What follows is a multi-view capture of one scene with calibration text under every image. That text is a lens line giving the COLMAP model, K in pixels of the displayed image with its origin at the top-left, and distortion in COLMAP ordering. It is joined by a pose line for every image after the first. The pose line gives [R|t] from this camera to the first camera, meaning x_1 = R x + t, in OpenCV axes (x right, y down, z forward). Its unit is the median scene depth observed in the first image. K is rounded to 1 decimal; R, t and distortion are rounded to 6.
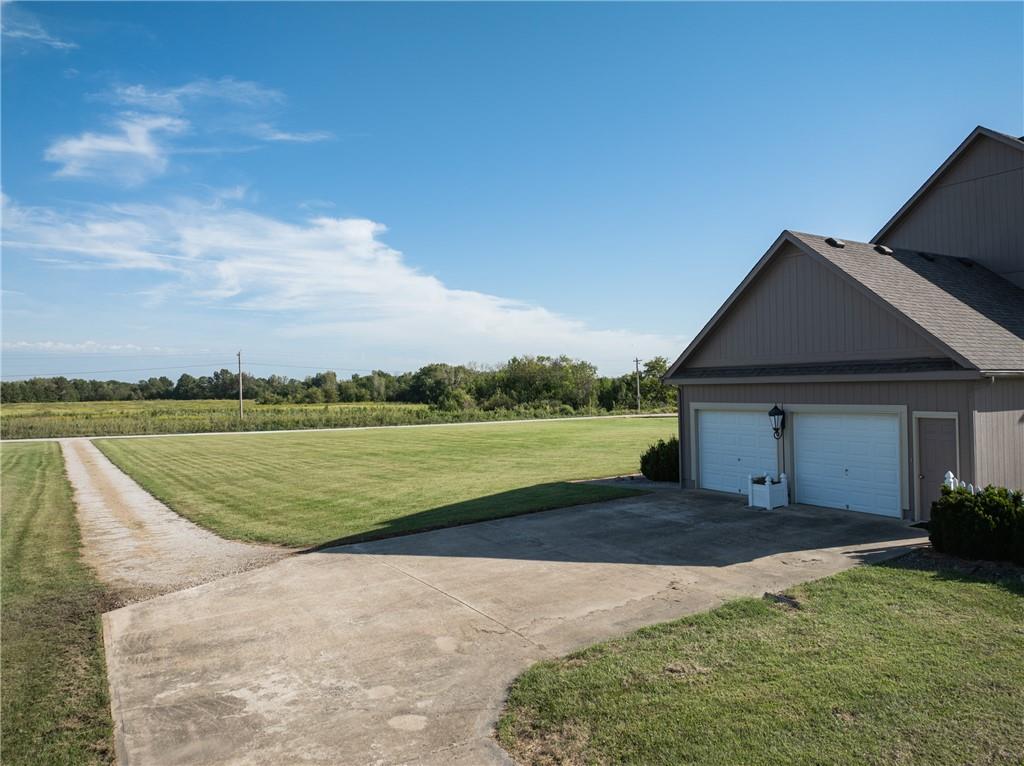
lens RADIAL K [[747.0, 0, 538.6], [0, 747.0, 382.2], [0, 0, 1]] dist [-0.037789, 0.001352]
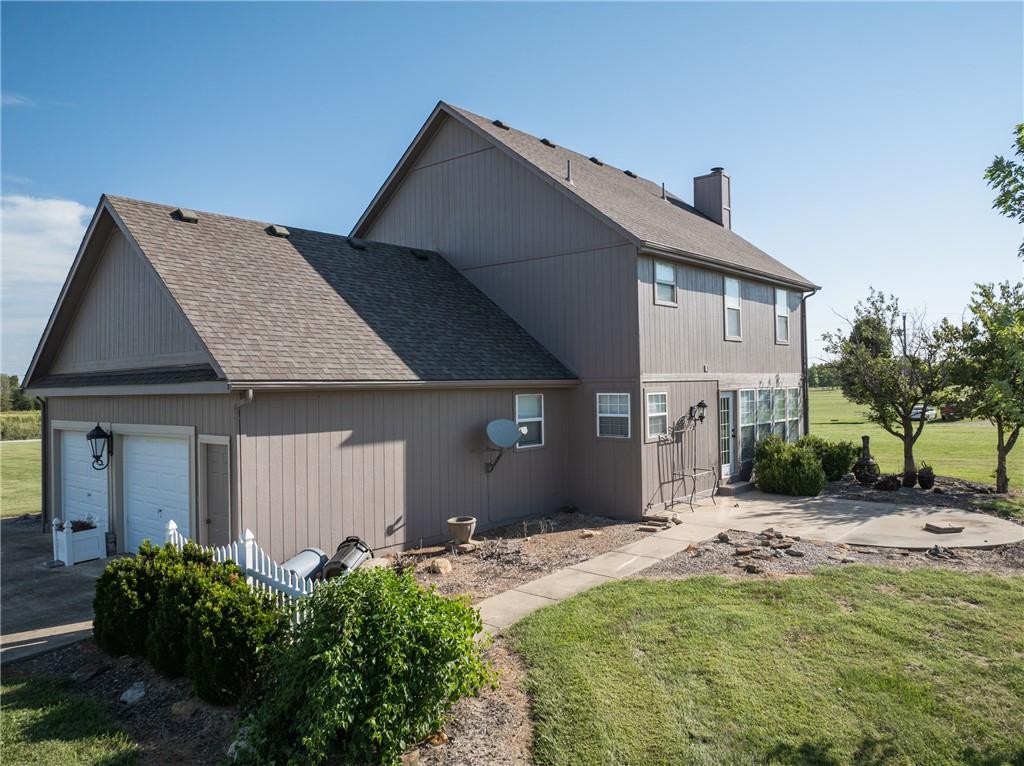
lens RADIAL K [[747.0, 0, 538.6], [0, 747.0, 382.2], [0, 0, 1]] dist [-0.037789, 0.001352]
pose [[0.945330, 0.004639, 0.326082, 0.484001], [-0.002380, 0.999970, -0.007326, -0.007857], [-0.326106, 0.006149, 0.945313, 0.142421]]
